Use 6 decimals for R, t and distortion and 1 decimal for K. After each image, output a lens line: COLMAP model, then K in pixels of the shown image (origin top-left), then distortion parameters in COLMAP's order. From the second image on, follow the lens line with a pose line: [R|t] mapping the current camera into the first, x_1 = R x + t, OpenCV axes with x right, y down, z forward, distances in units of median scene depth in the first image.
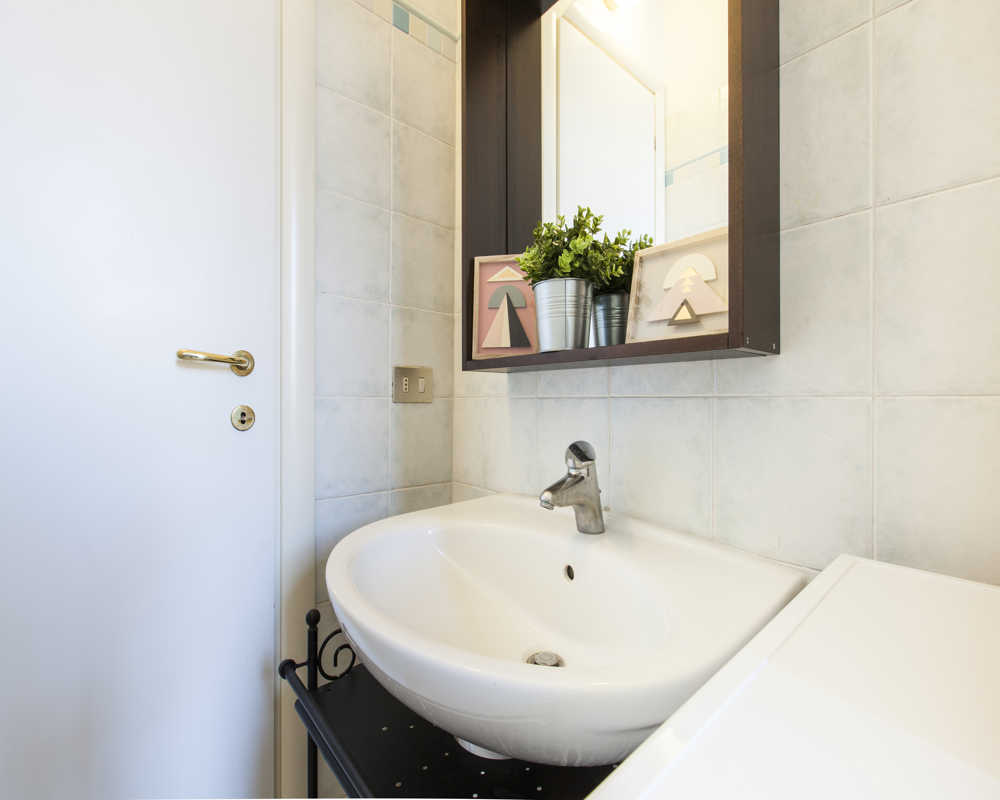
lens RADIAL K [[450.7, 0, 499.5], [0, 450.7, 401.7], [0, 0, 1]] dist [0.005693, -0.003106]
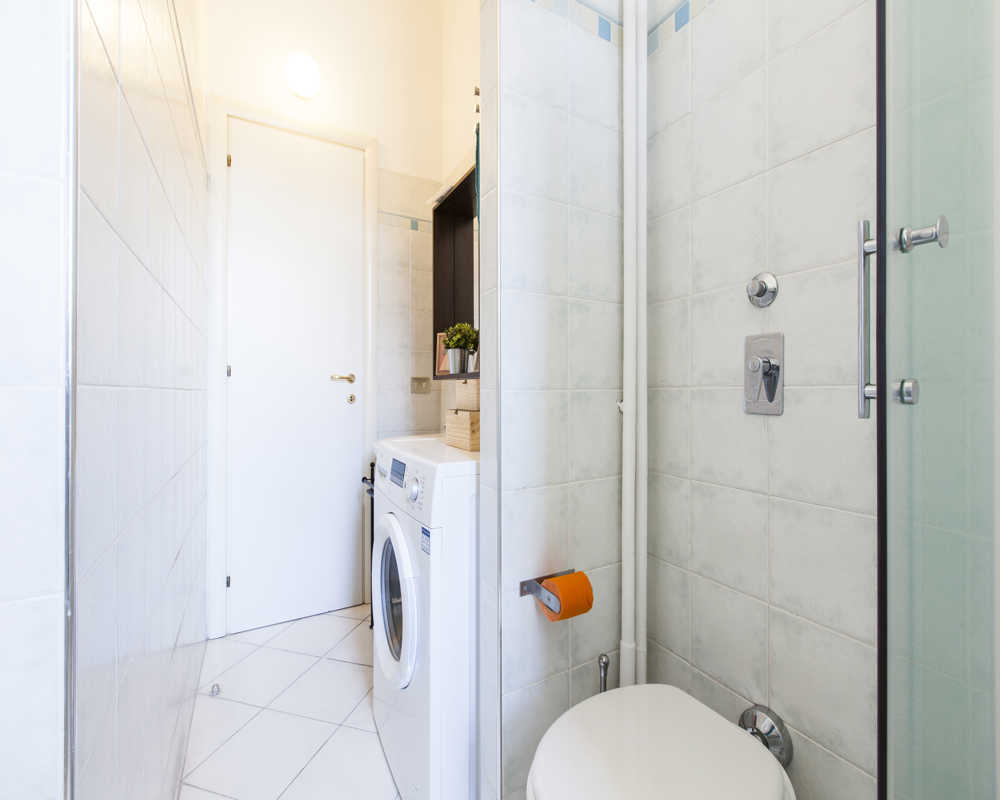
lens RADIAL K [[450.7, 0, 500.7], [0, 450.7, 395.1], [0, 0, 1]] dist [0.005693, -0.003106]
pose [[0.978703, -0.004506, -0.205233, 0.755367], [0.004285, 0.999990, -0.001518, 0.018694], [0.205237, 0.000606, 0.978712, -1.278264]]
